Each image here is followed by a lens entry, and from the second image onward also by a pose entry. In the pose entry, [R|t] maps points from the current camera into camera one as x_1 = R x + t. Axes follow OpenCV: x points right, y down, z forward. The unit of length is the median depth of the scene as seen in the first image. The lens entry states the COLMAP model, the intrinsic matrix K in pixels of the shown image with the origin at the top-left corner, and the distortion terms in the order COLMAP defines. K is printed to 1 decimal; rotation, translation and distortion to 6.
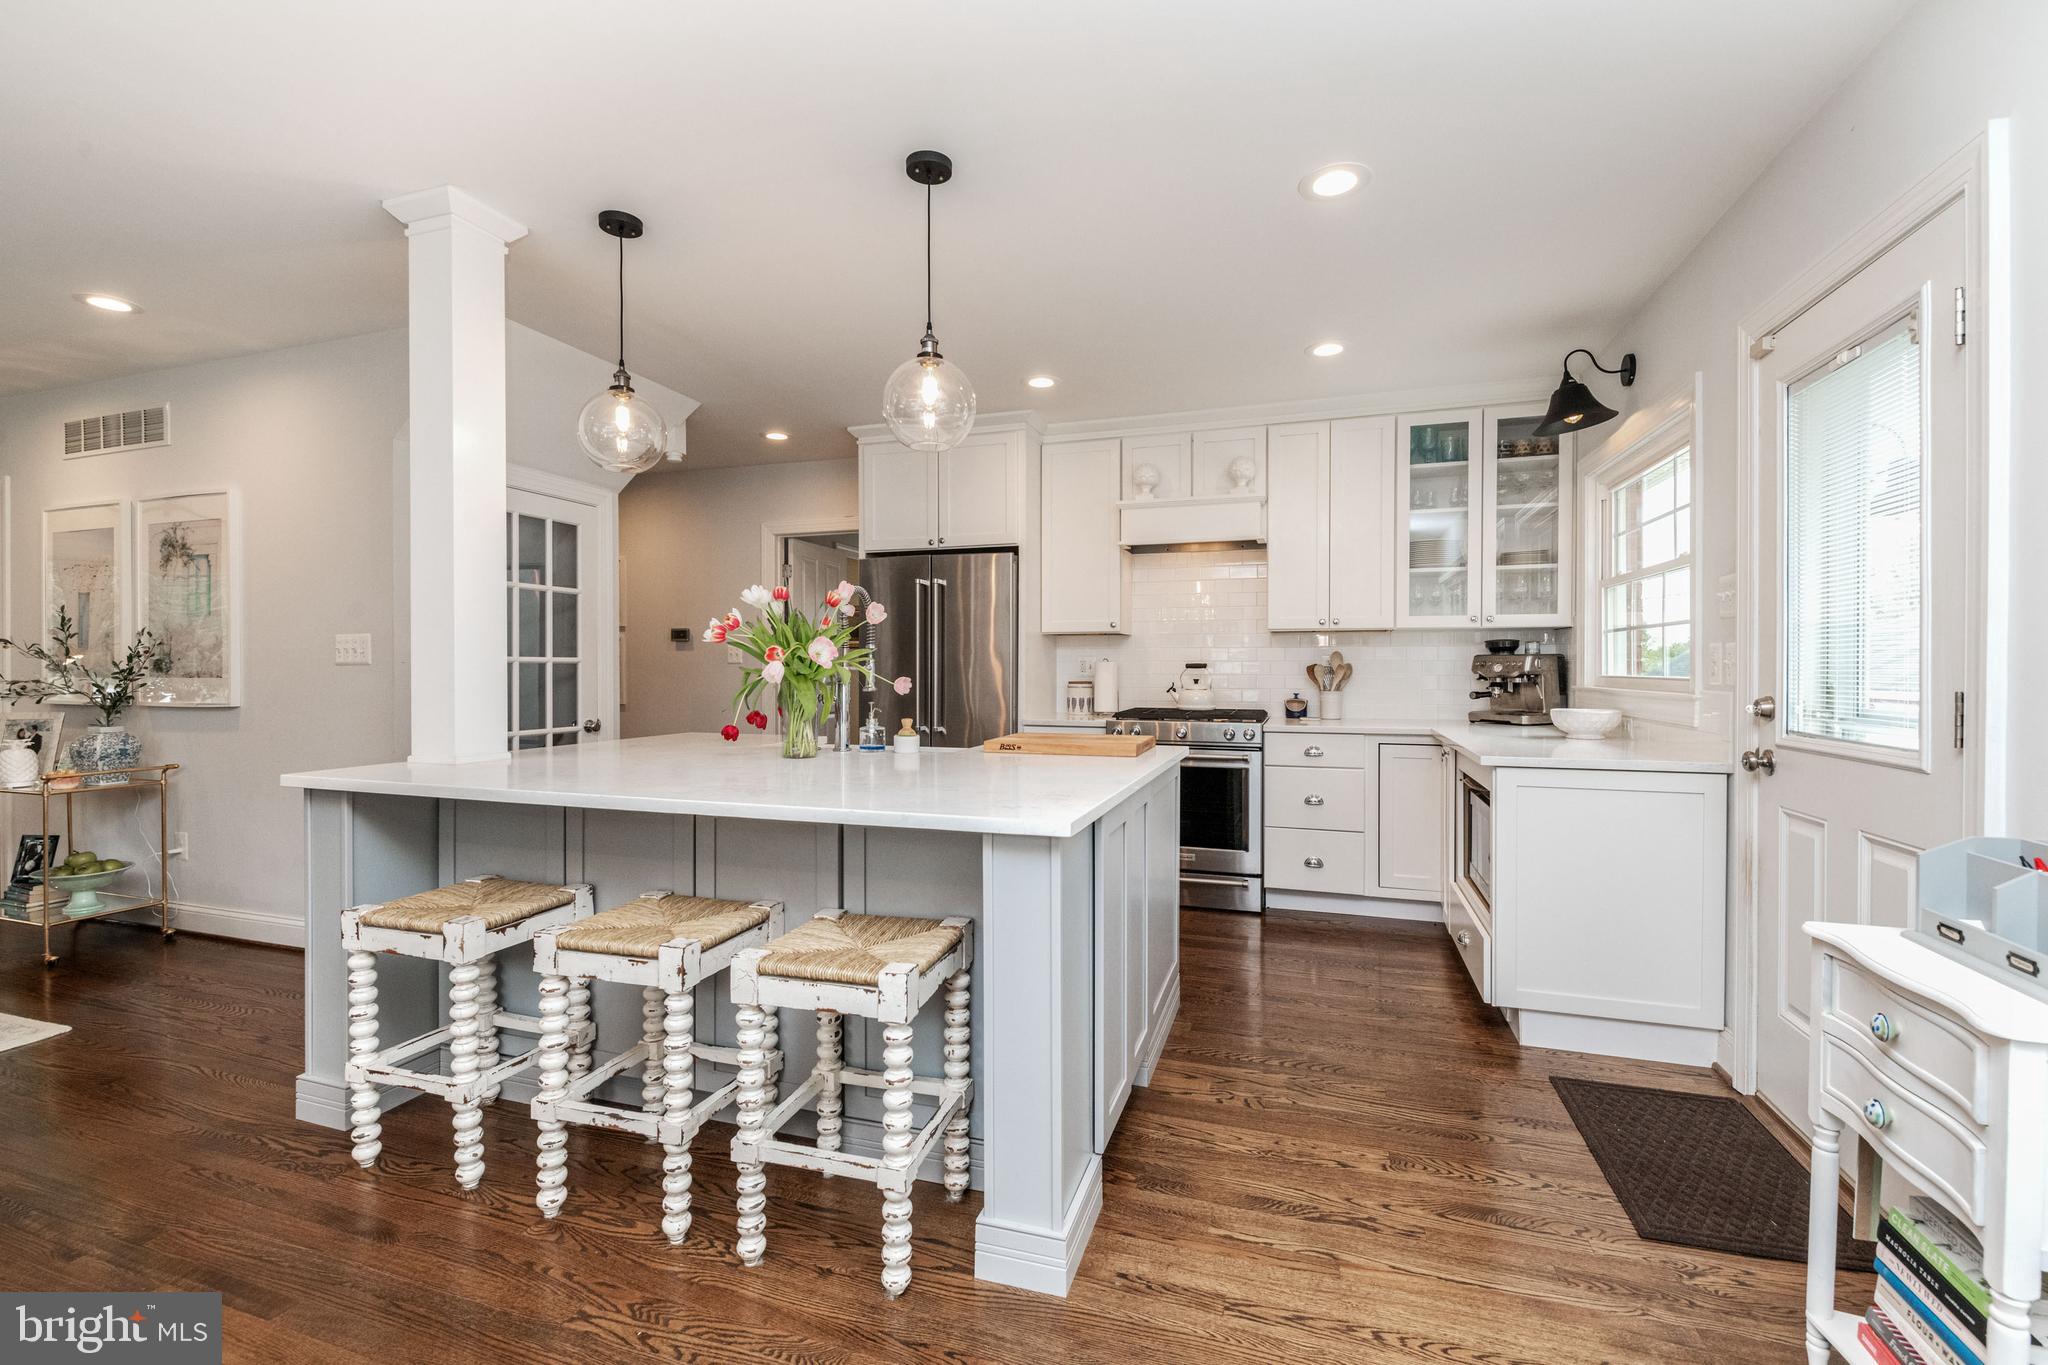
lens RADIAL K [[879.9, 0, 1011.5], [0, 879.9, 673.0], [0, 0, 1]] dist [0.001663, 0.000098]
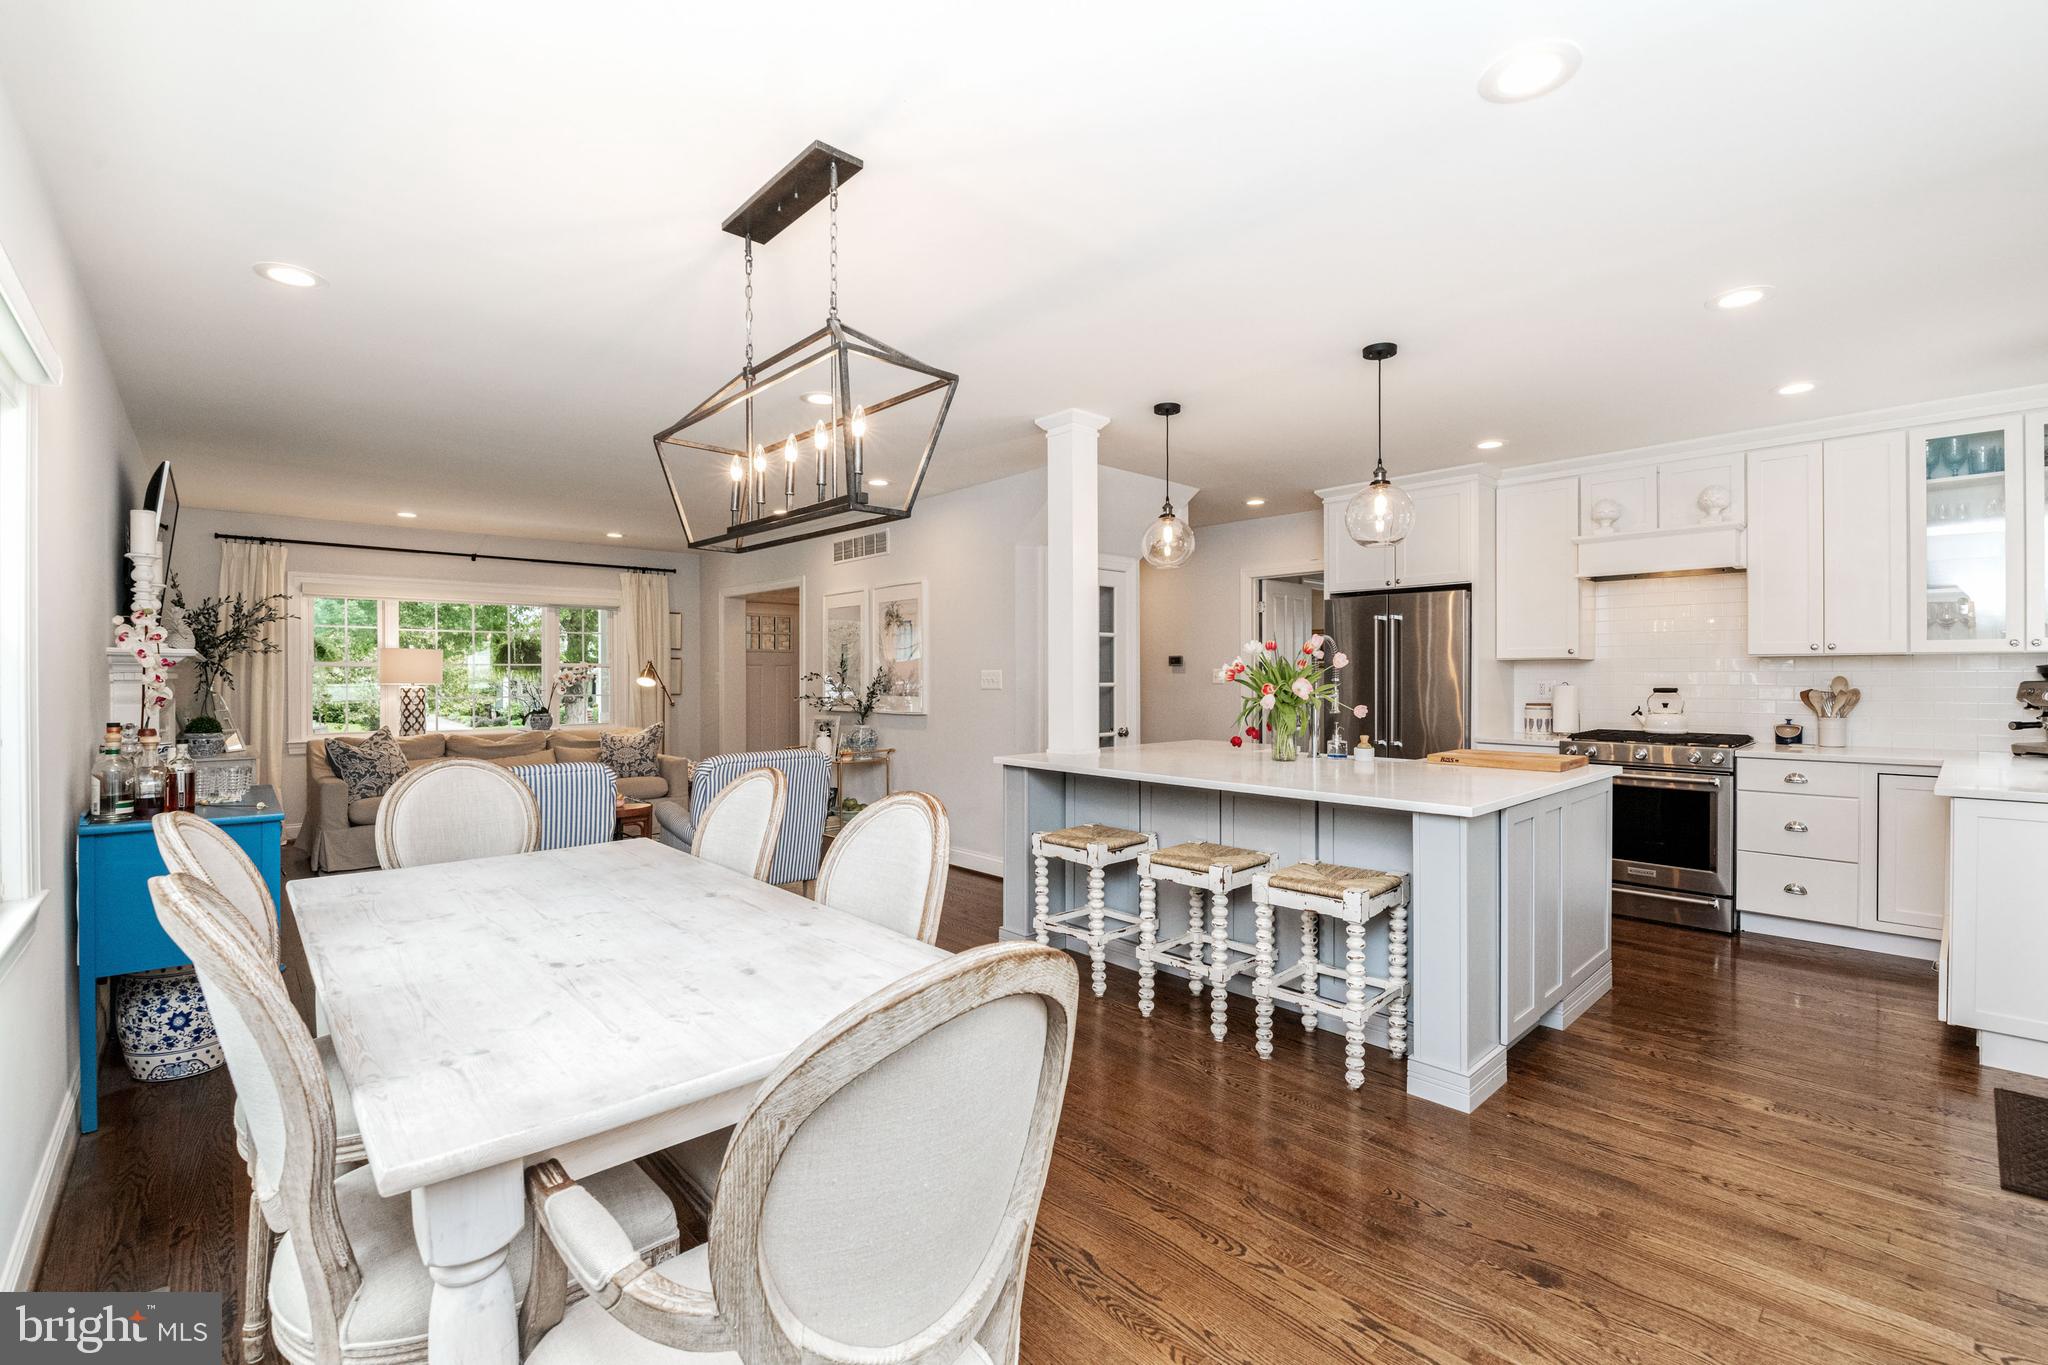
lens RADIAL K [[881.1, 0, 1034.1], [0, 881.1, 675.5], [0, 0, 1]] dist [0.001595, -0.010806]
pose [[0.885272, -0.000983, -0.465073, 0.061156], [-0.001719, 0.999984, -0.005386, -0.031630], [0.465071, 0.005567, 0.885256, -0.430233]]
